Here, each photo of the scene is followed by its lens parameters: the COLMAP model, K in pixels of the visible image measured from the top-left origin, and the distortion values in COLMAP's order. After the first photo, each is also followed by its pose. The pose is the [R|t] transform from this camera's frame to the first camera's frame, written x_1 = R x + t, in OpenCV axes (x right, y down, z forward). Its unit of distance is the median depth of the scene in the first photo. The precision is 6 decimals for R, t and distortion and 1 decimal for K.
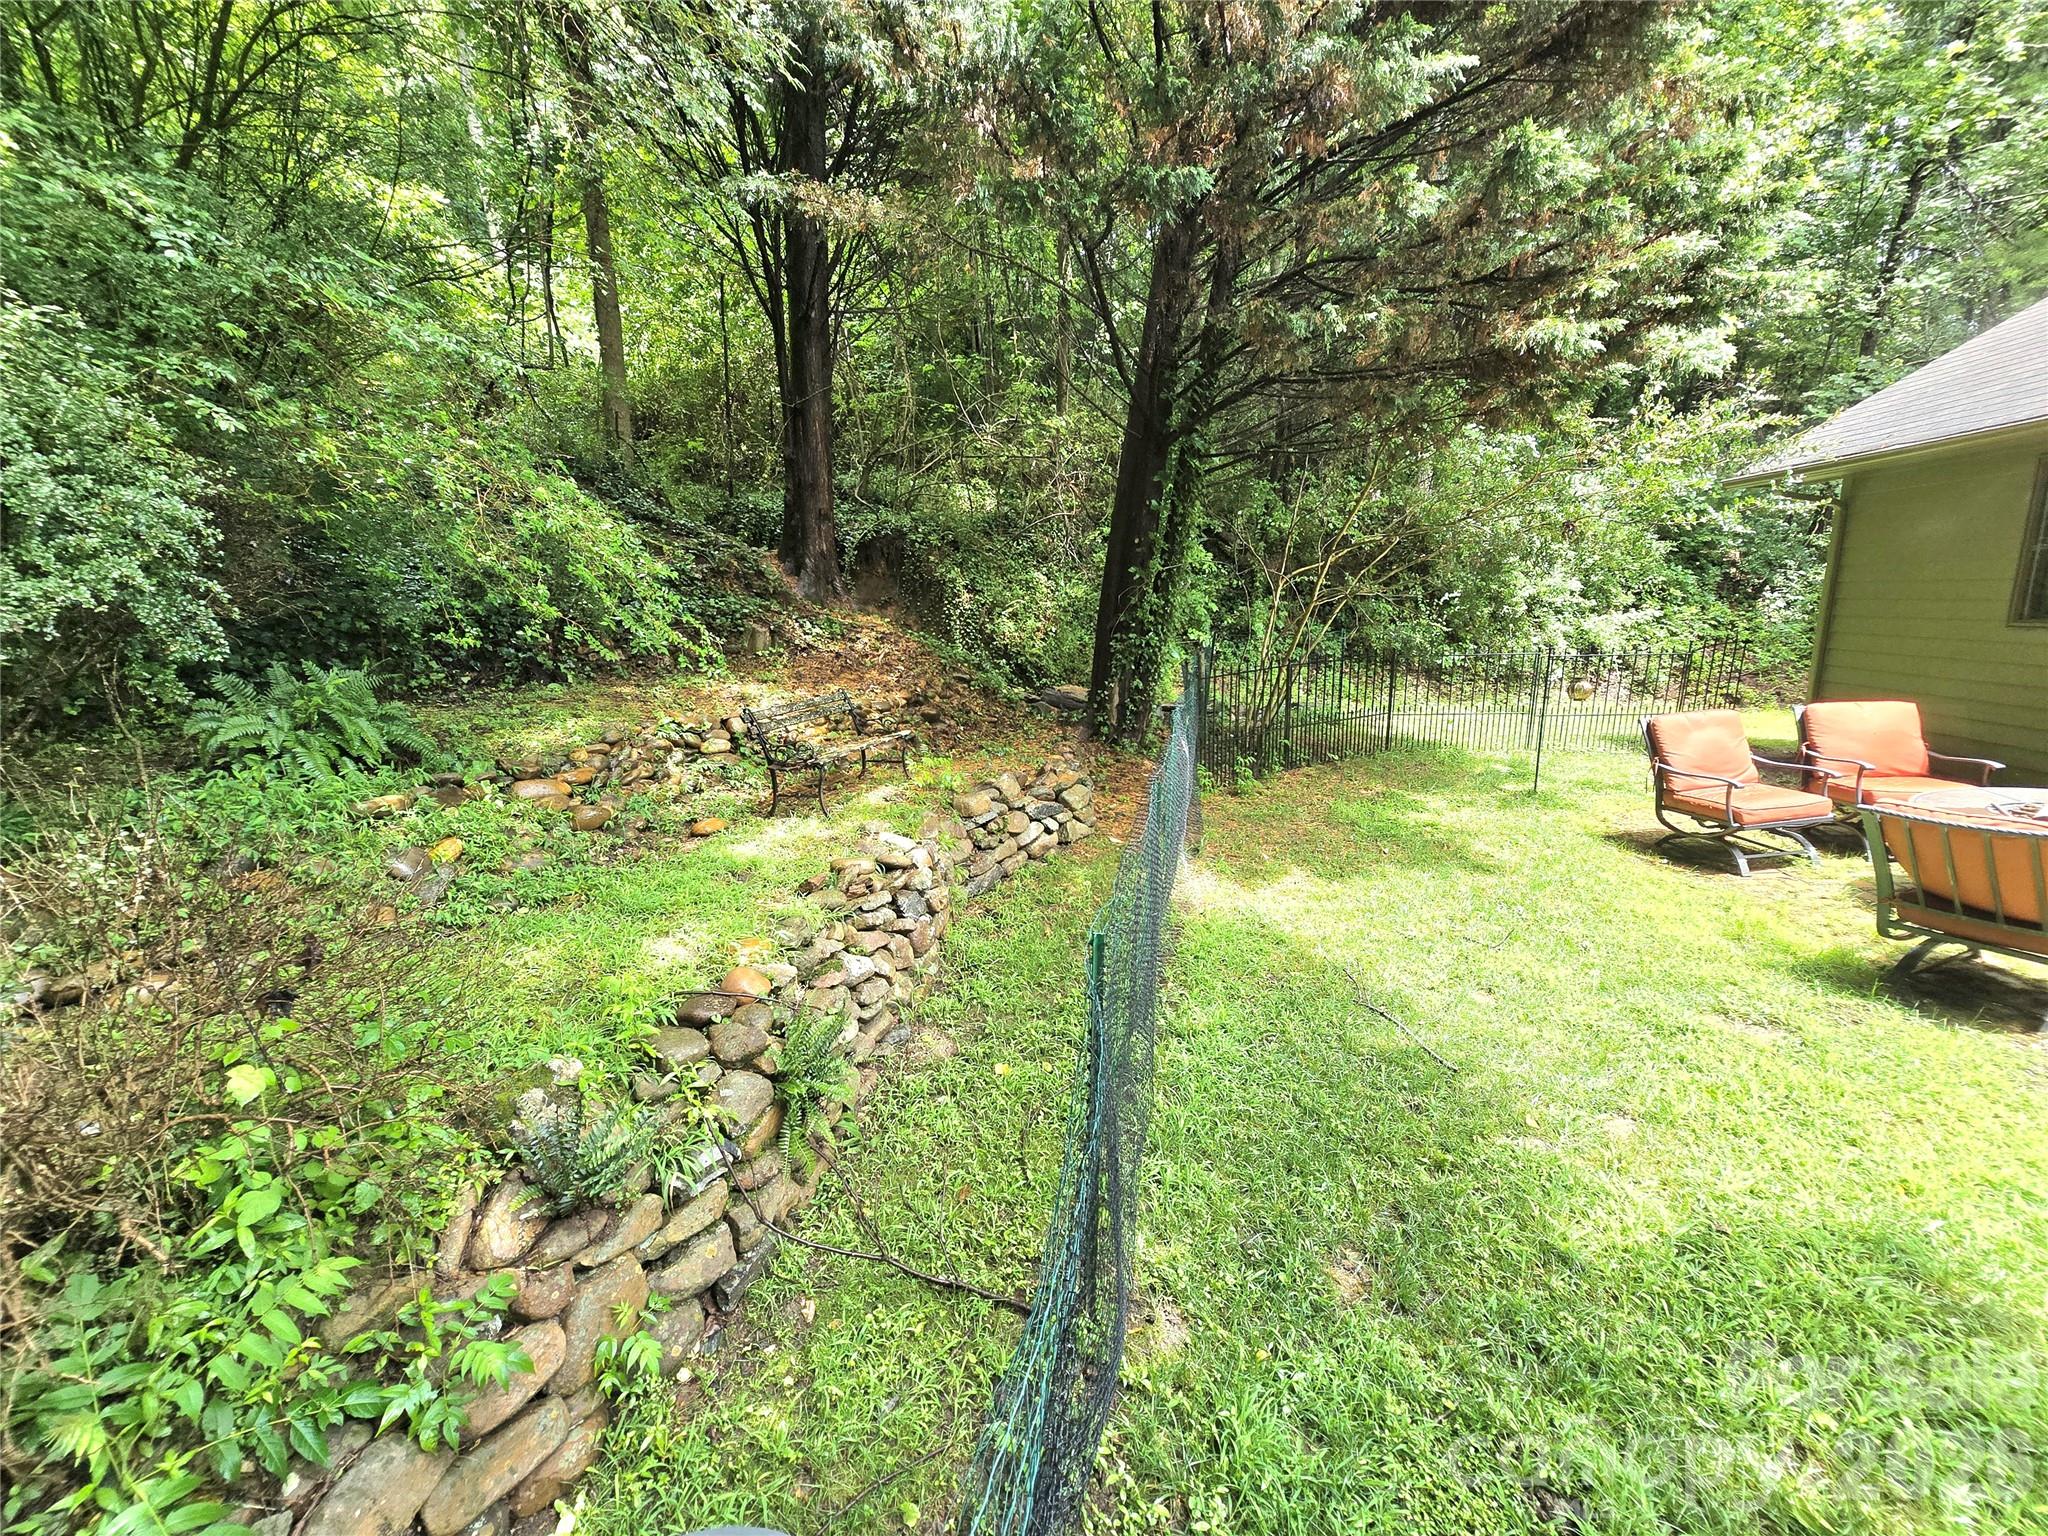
lens RADIAL K [[837.9, 0, 1018.9], [0, 837.9, 774.4], [0, 0, 1]] dist [-0.009520, 0.004021]
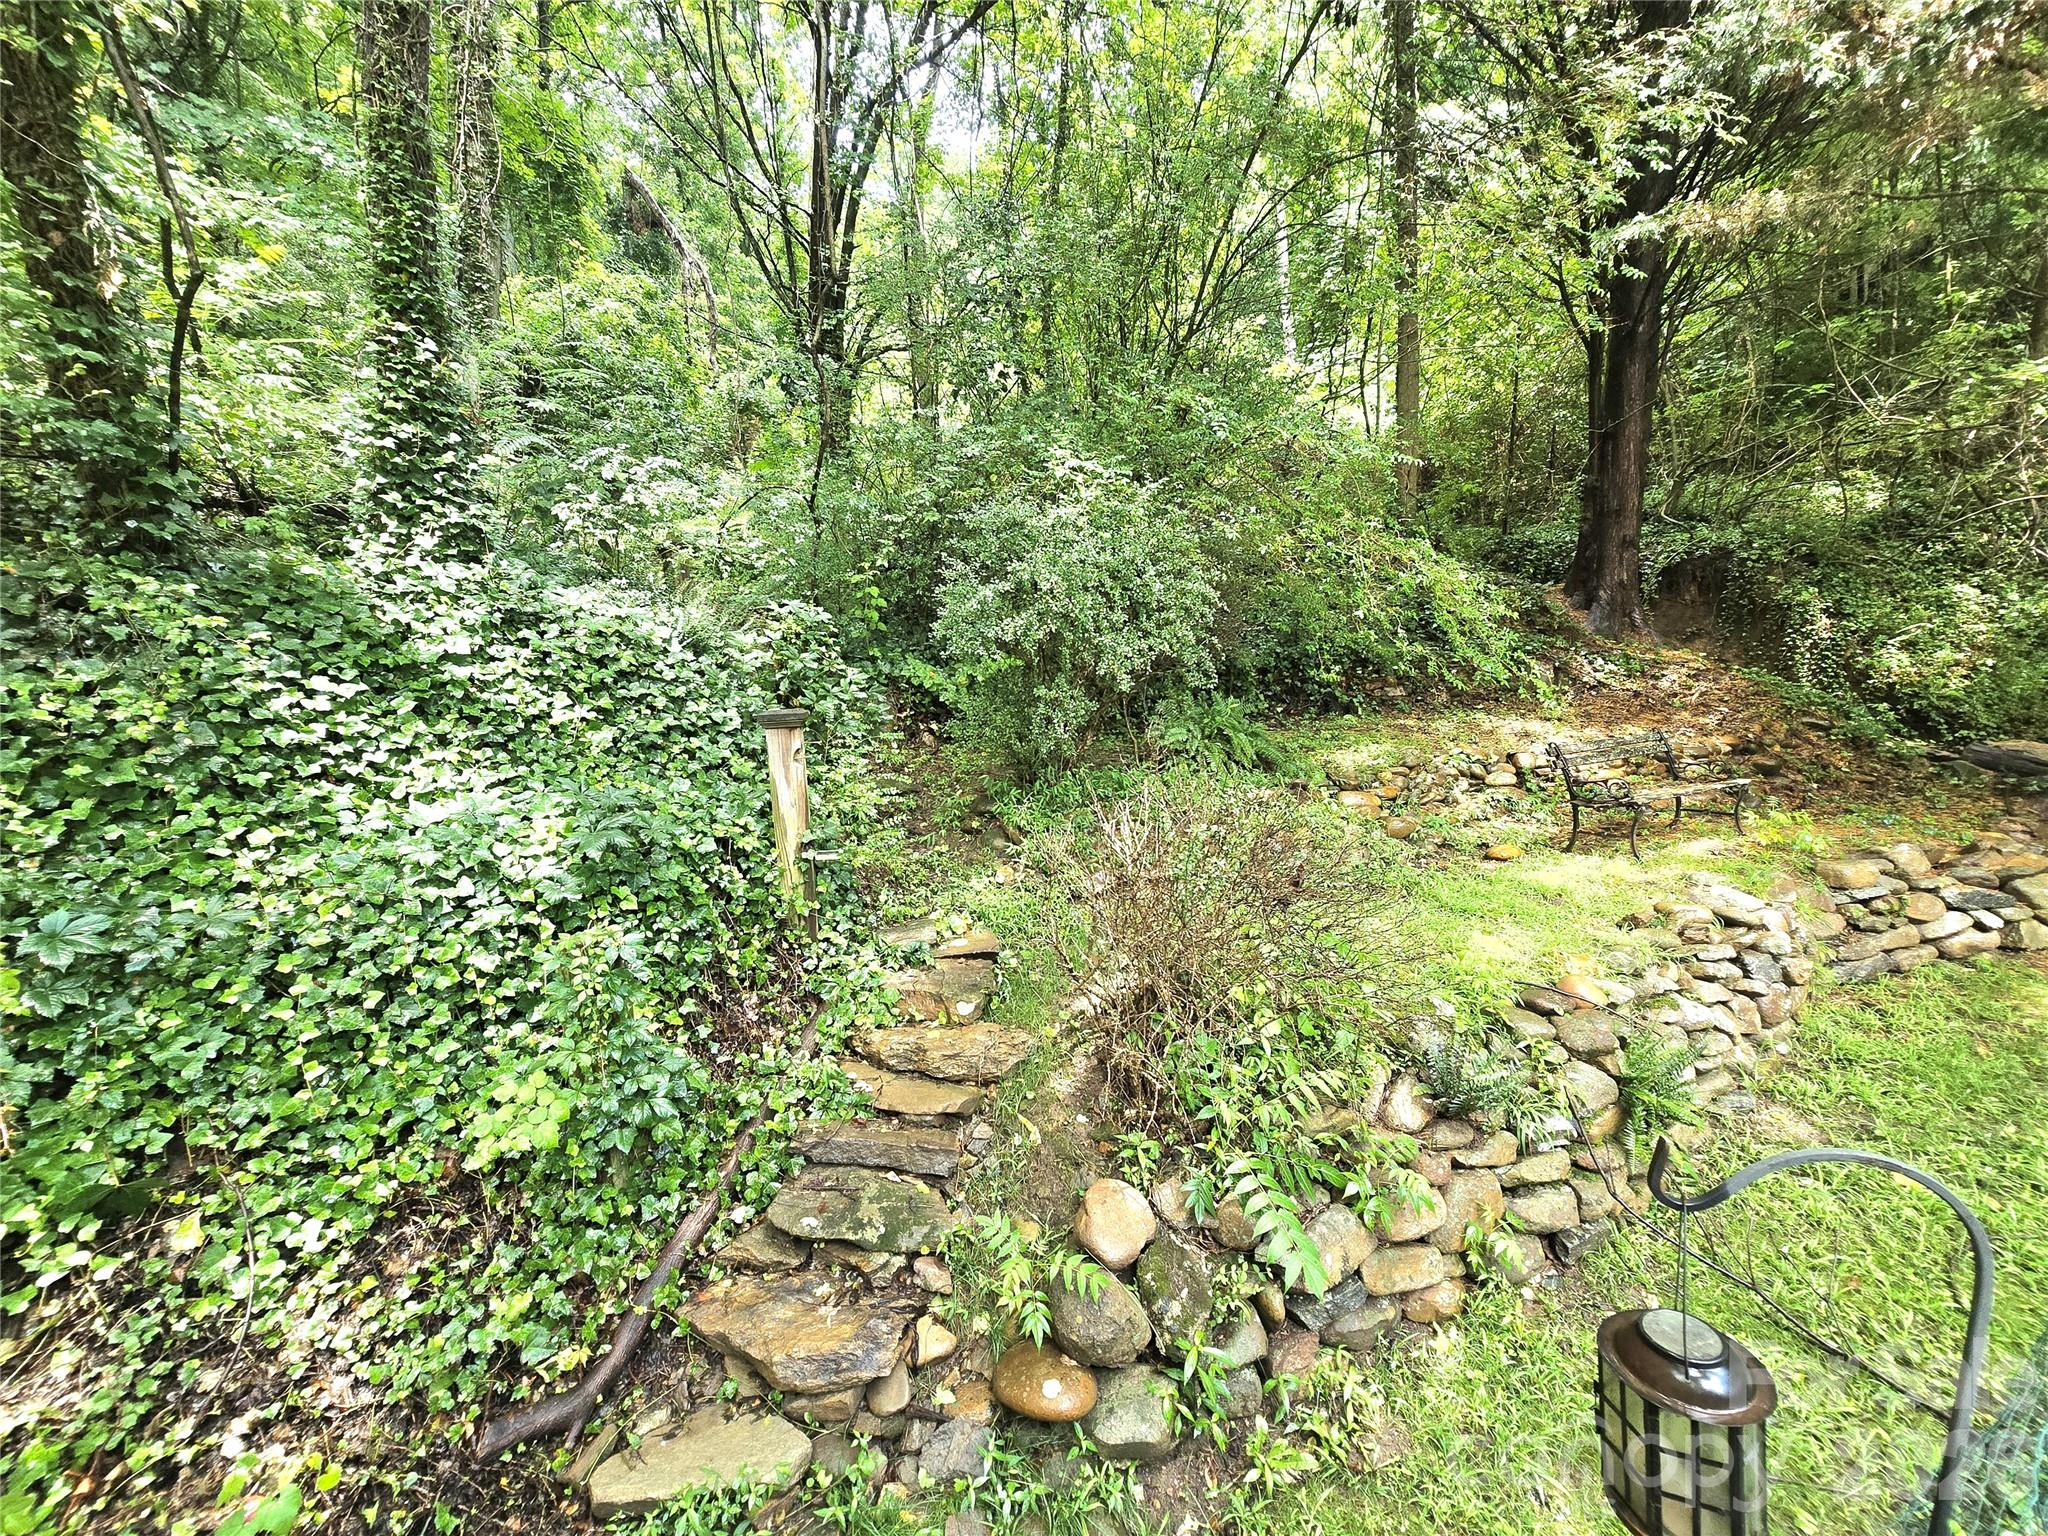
lens RADIAL K [[837.9, 0, 1018.9], [0, 837.9, 774.4], [0, 0, 1]] dist [-0.009520, 0.004021]
pose [[0.698203, 0.077741, -0.711667, -0.052152], [-0.111743, 0.993737, -0.001076, 0.032416], [0.707126, 0.080275, 0.702516, -0.163956]]
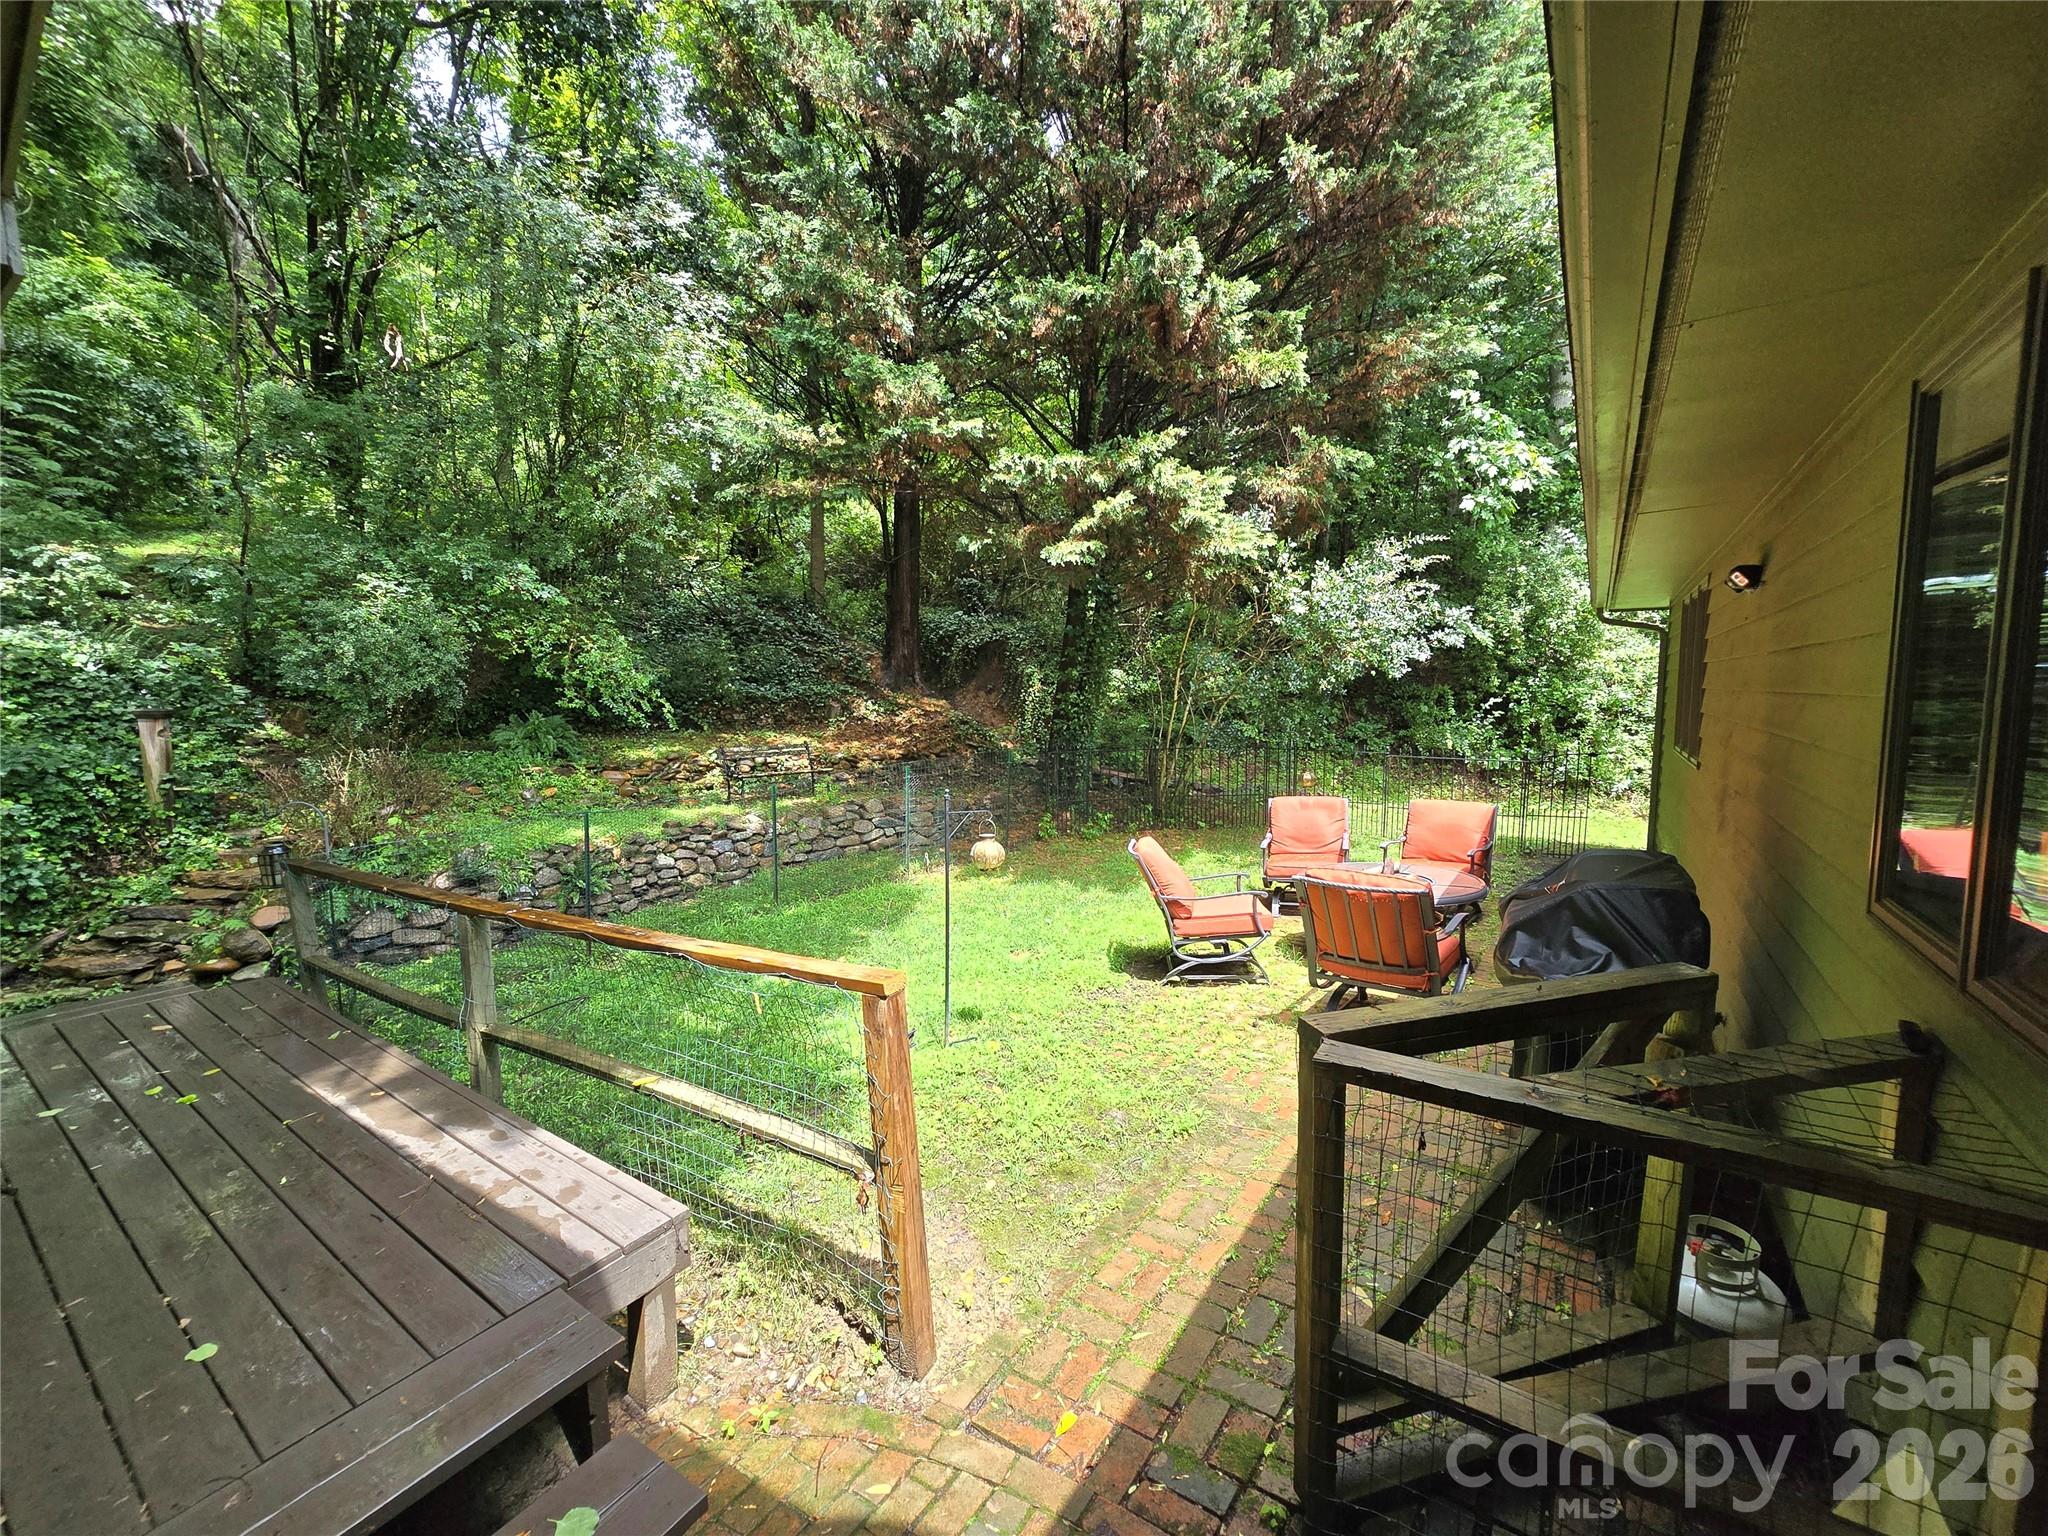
lens RADIAL K [[837.9, 0, 1018.9], [0, 837.9, 774.4], [0, 0, 1]] dist [-0.009520, 0.004021]
pose [[0.901327, 0.076180, -0.426387, 1.065864], [-0.115279, 0.991097, -0.066613, 0.032634], [0.417516, 0.109193, 0.902085, -0.408923]]
